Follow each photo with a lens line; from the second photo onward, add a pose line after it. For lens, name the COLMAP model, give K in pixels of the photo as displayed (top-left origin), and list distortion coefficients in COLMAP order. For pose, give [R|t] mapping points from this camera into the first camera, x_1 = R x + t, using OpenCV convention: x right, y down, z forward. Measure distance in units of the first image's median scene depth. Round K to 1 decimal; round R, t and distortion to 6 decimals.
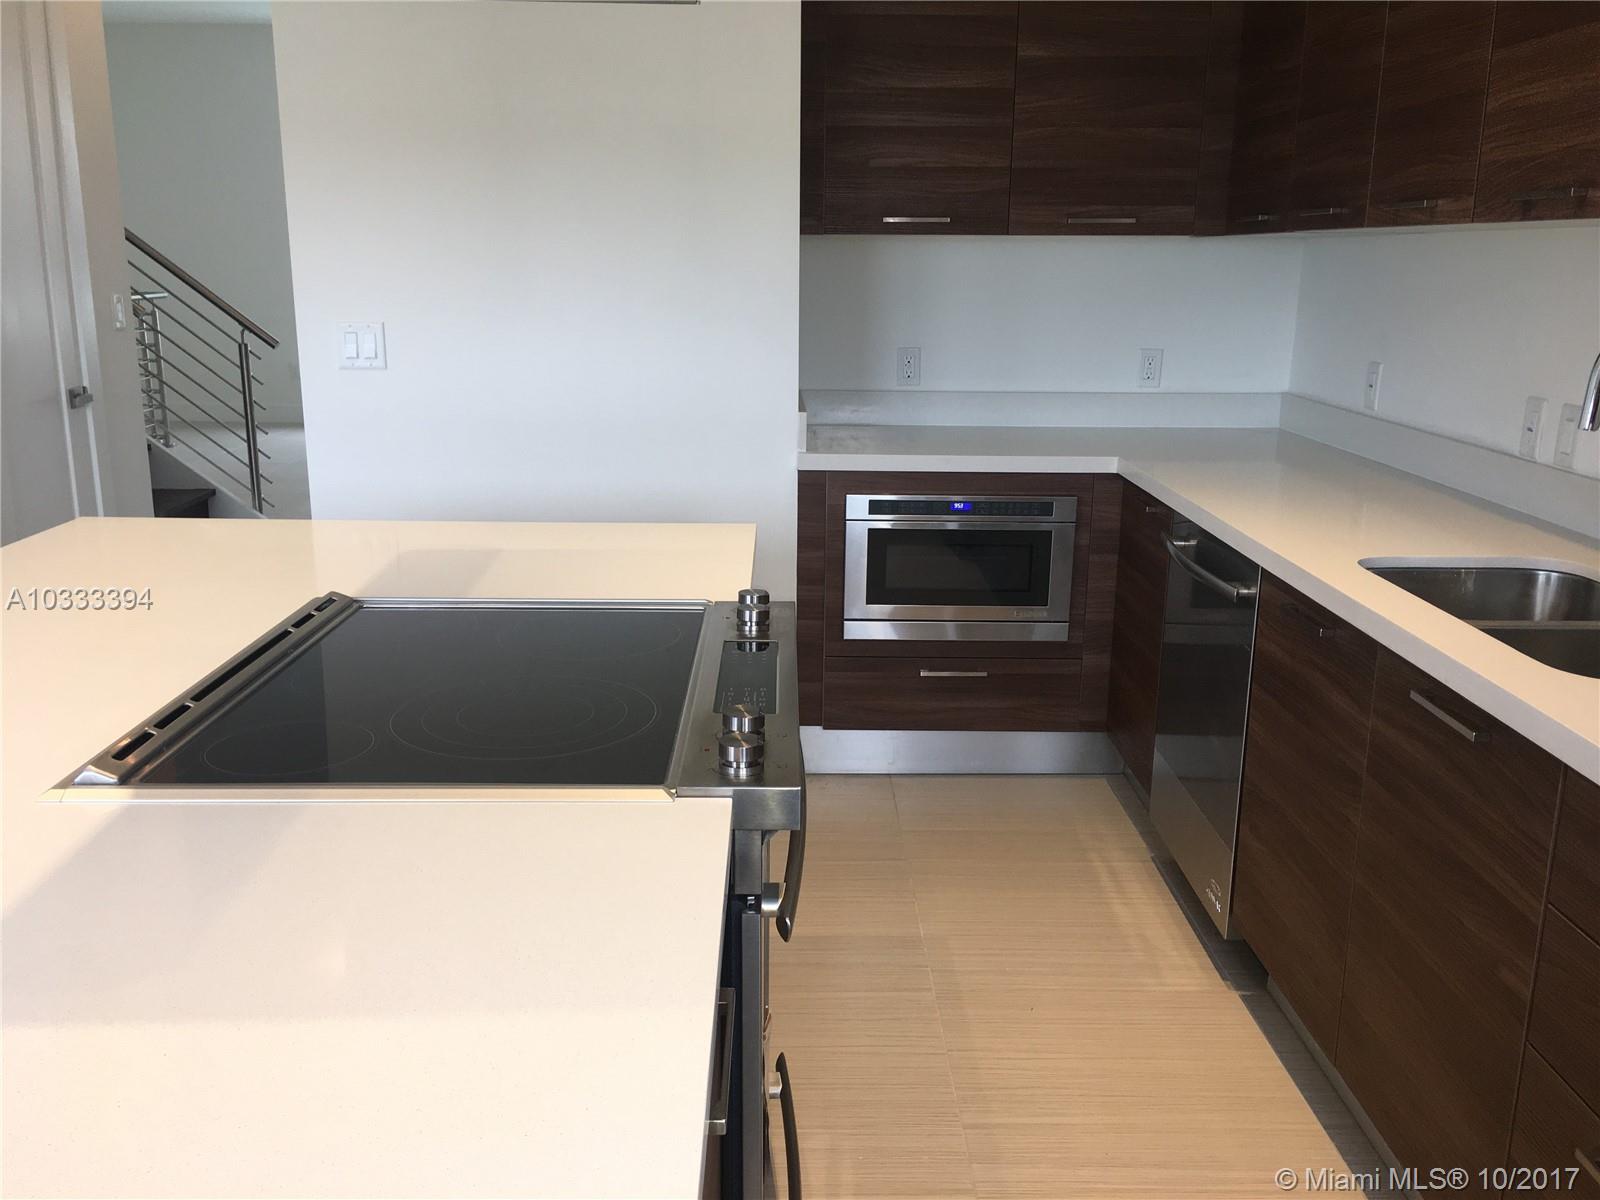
lens RADIAL K [[1381.0, 0, 791.7], [0, 1381.0, 584.8], [0, 0, 1]] dist [0.077056, -0.110397]
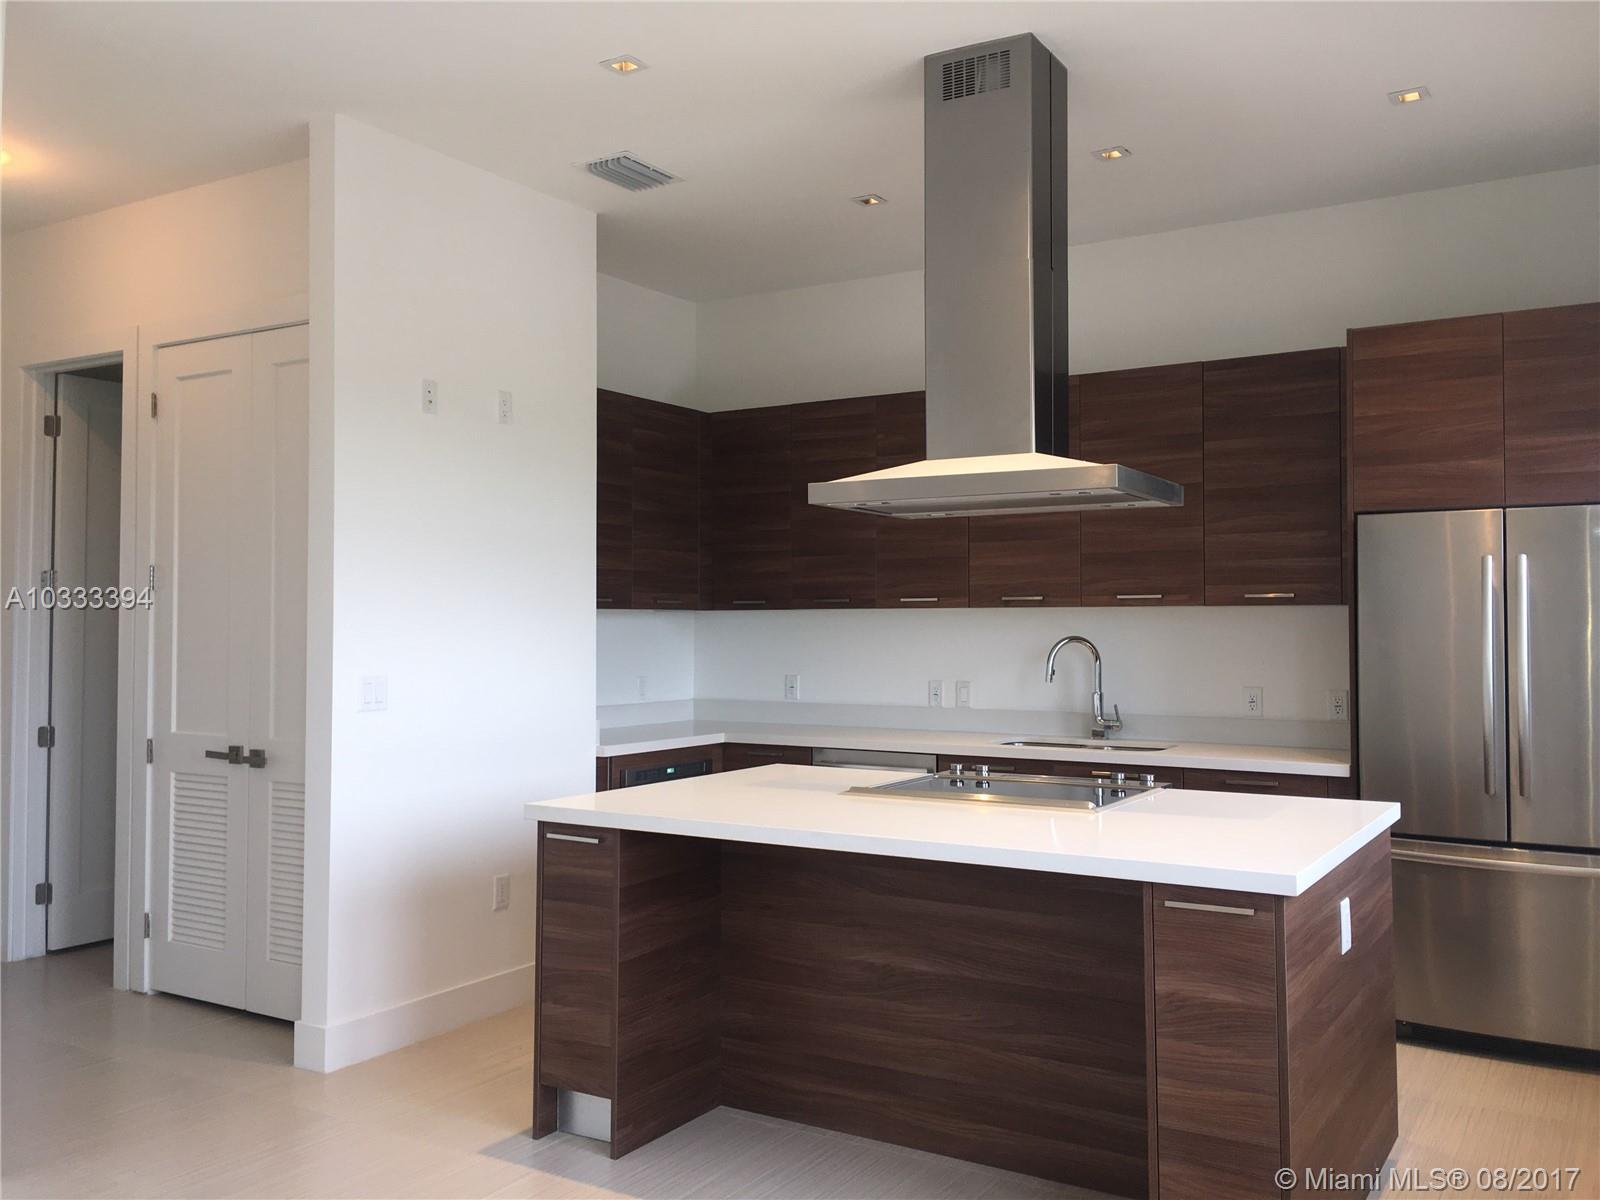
lens RADIAL K [[1381.0, 0, 791.7], [0, 1381.0, 584.8], [0, 0, 1]] dist [0.077056, -0.110397]
pose [[0.542683, 0.016763, 0.839771, -1.162051], [0.200498, 0.968313, -0.148896, 0.003485], [-0.815657, 0.249176, 0.522126, -0.023049]]
